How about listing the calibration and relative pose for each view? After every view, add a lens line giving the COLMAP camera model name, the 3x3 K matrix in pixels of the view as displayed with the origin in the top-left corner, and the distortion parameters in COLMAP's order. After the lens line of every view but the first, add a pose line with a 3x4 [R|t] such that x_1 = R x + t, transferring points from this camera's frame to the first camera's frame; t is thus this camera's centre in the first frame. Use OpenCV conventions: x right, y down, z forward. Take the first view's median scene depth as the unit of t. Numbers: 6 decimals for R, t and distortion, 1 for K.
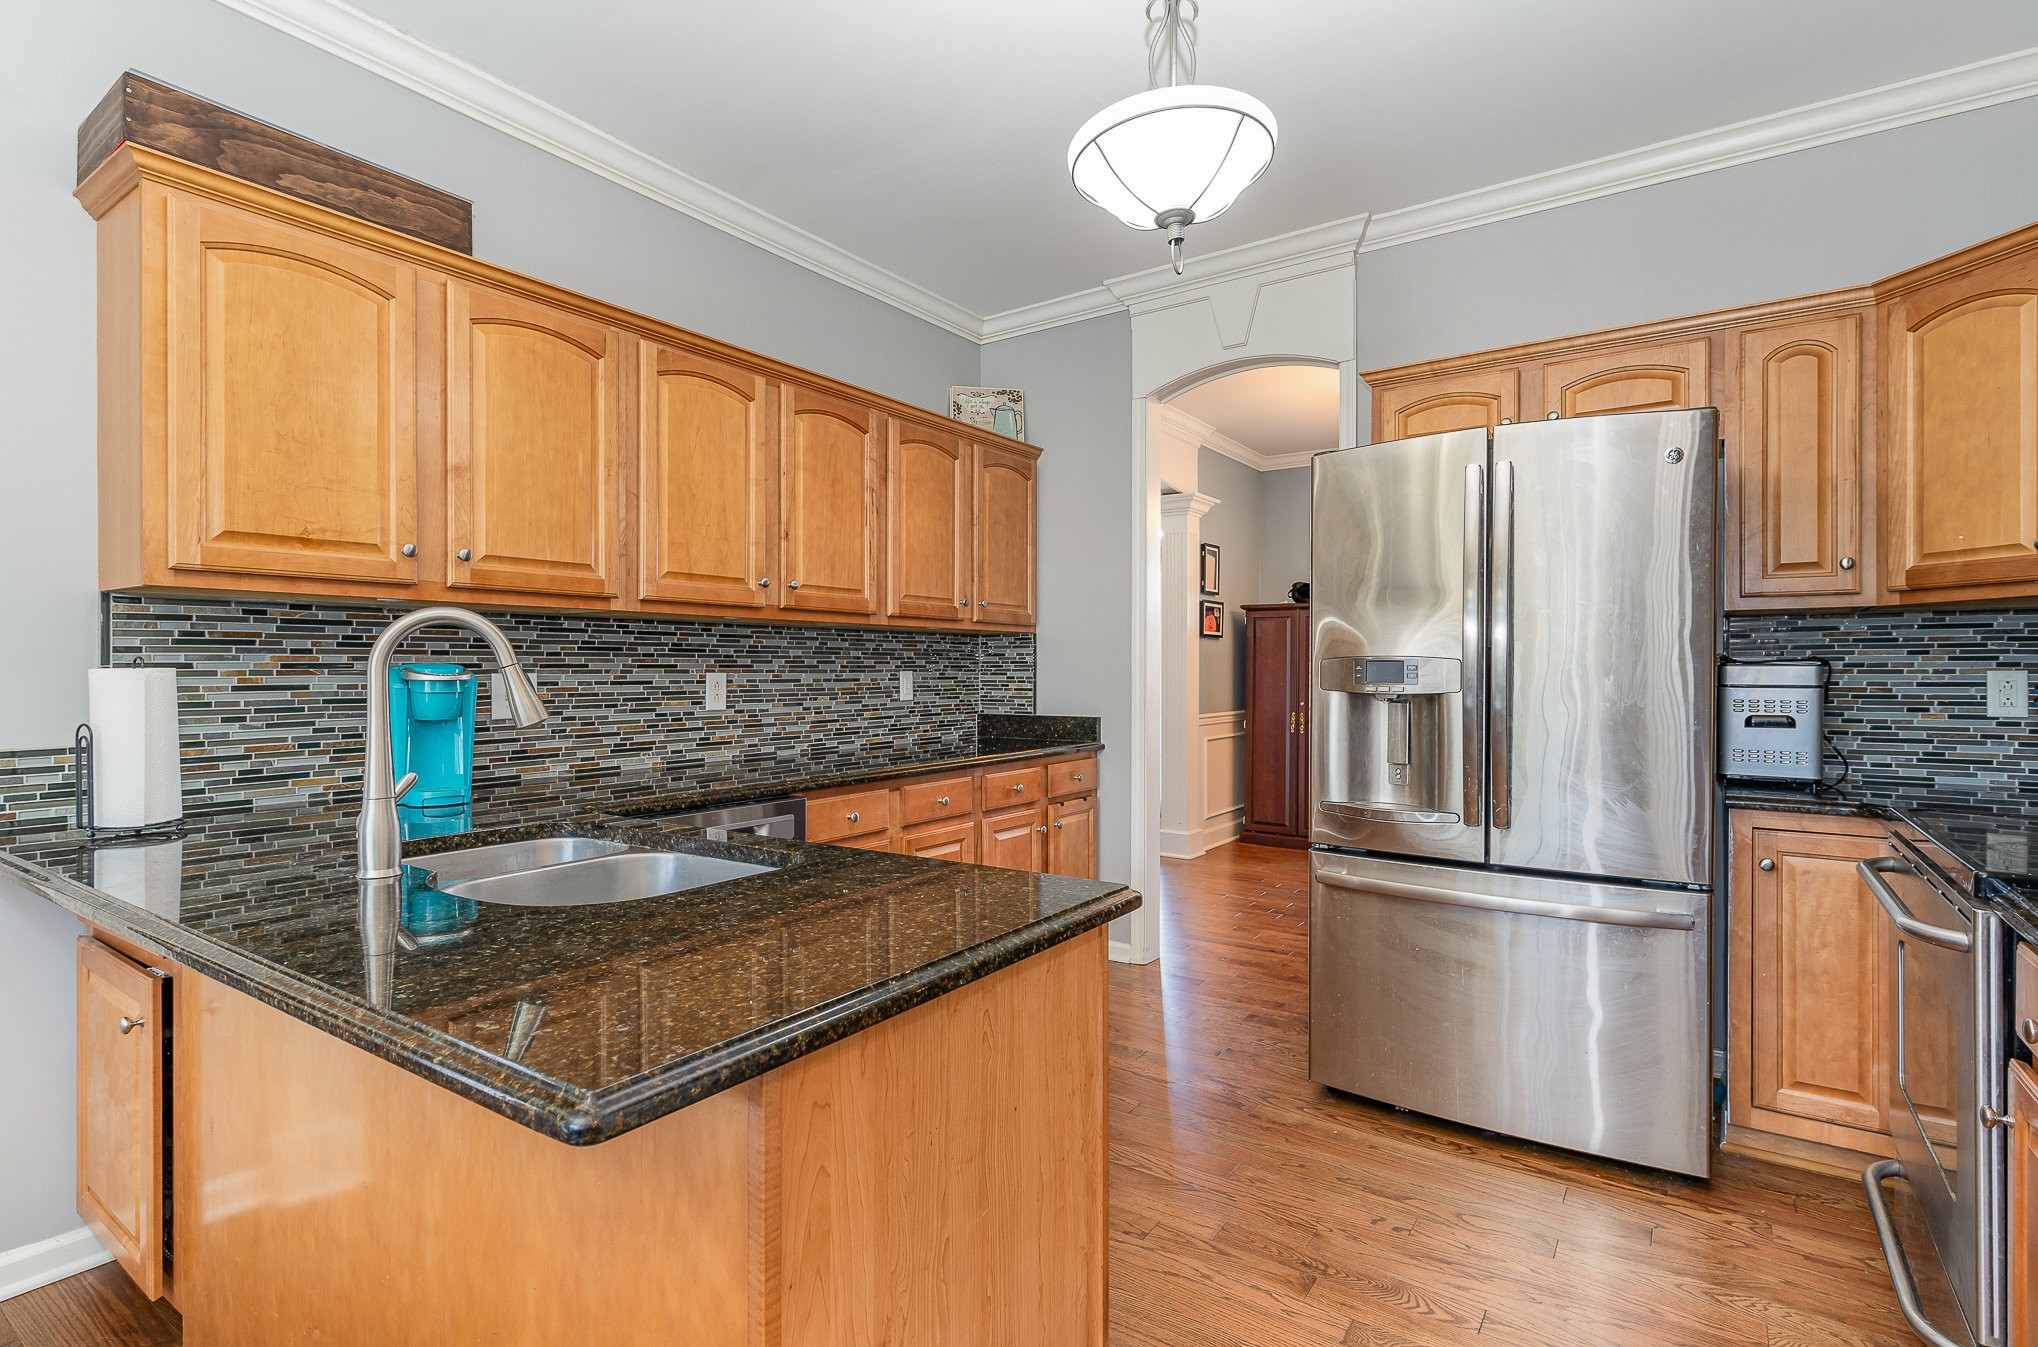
lens RADIAL K [[989.2, 0, 1023.9], [0, 989.2, 679.8], [0, 0, 1]] dist [-0.000757, 0.001091]
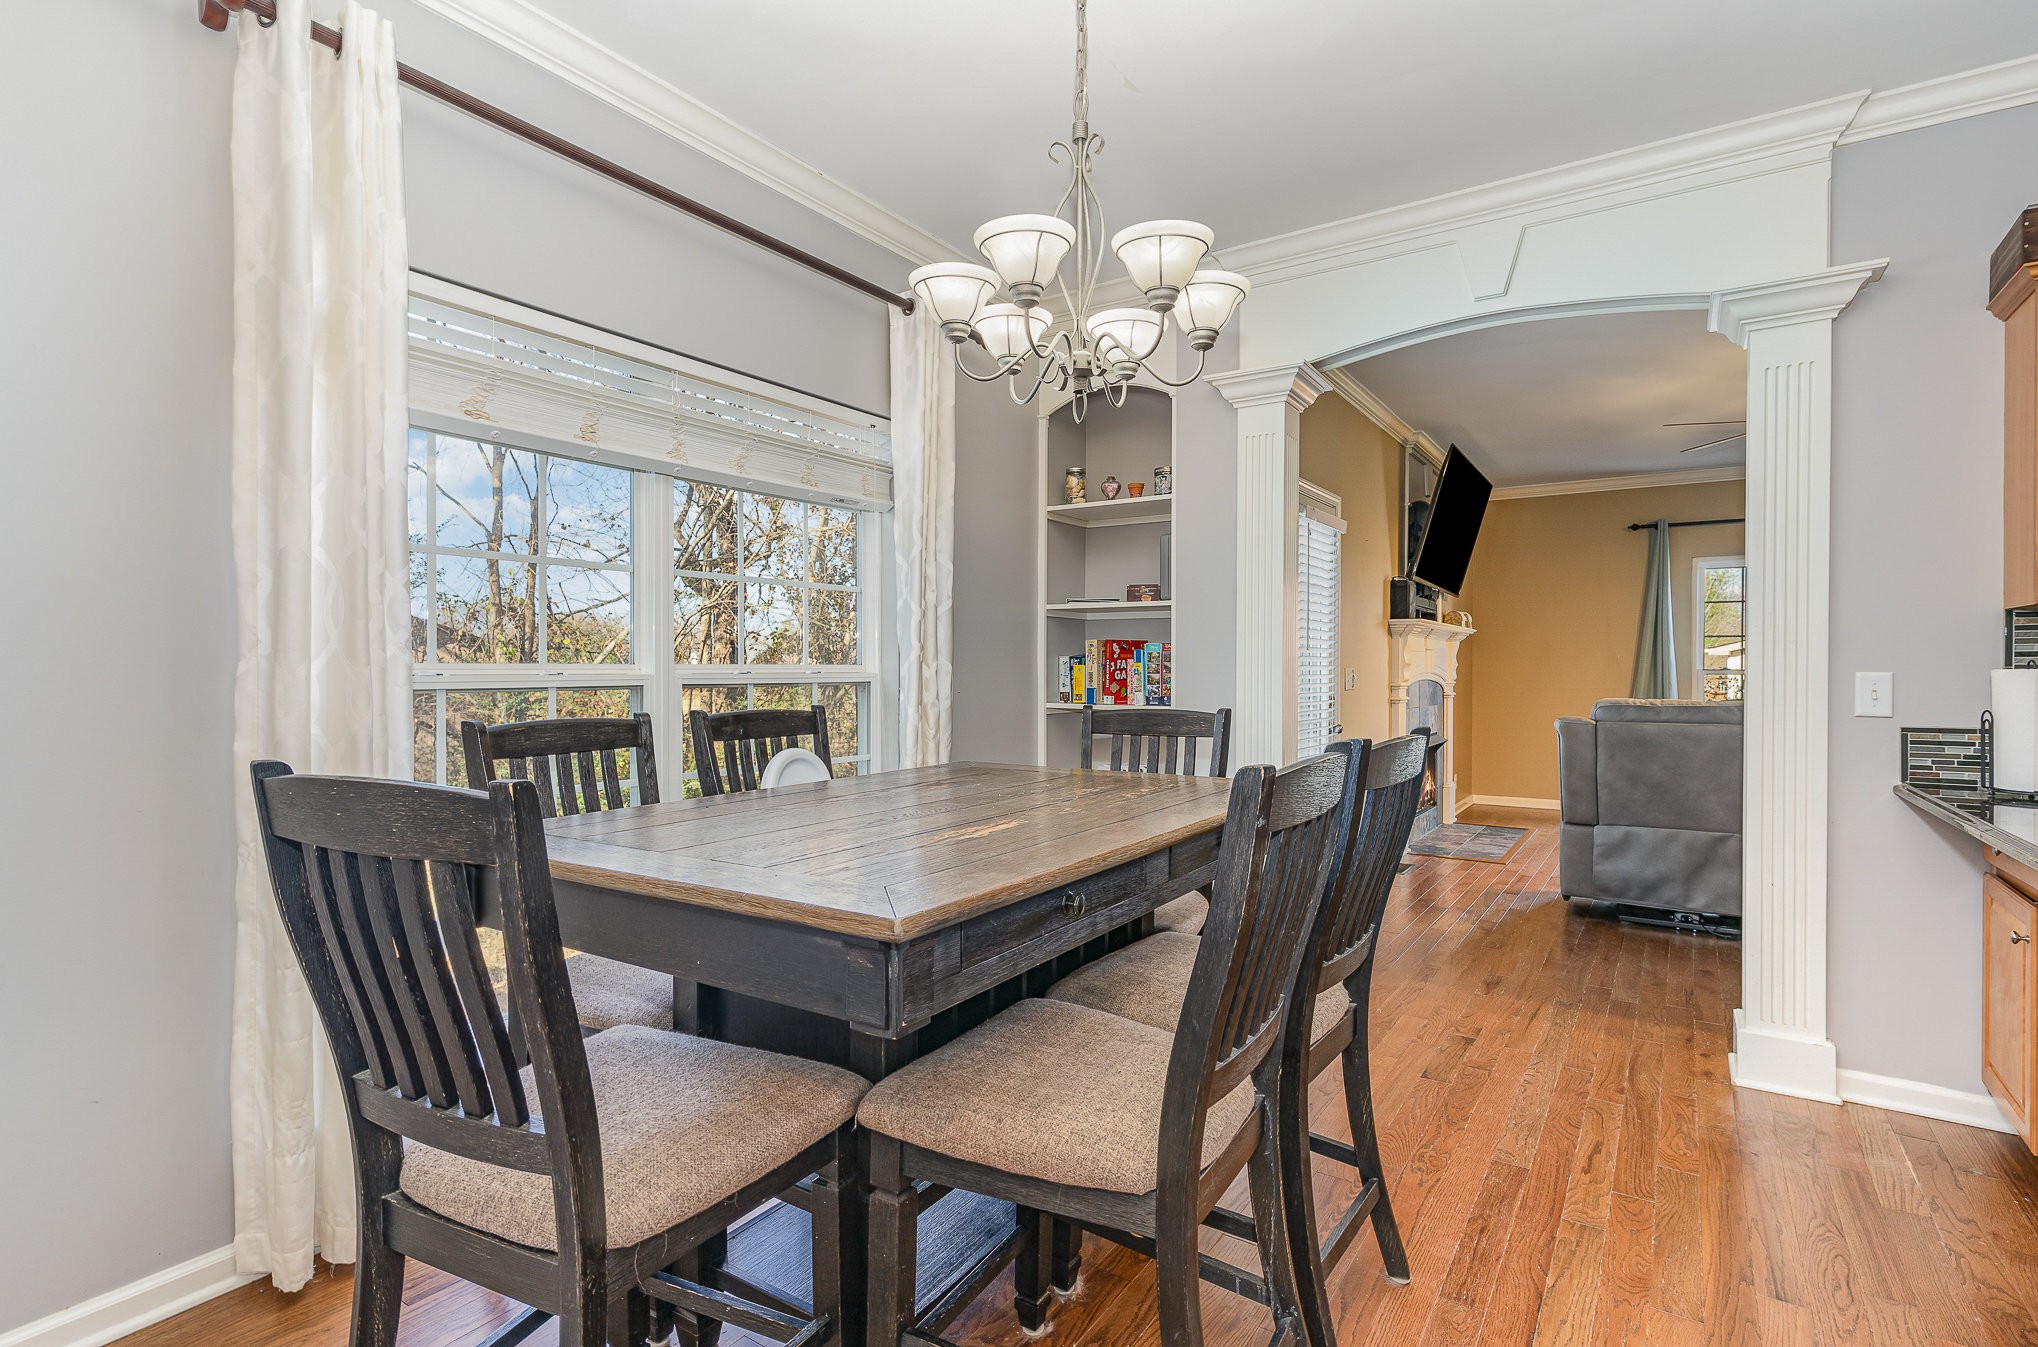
lens RADIAL K [[989.2, 0, 1013.6], [0, 989.2, 670.7], [0, 0, 1]] dist [-0.000757, 0.001091]
pose [[0.009638, 0.006954, -0.999929, 0.358872], [-0.001887, 0.999974, 0.006936, -0.016843], [0.999952, 0.001820, 0.009651, -0.316441]]
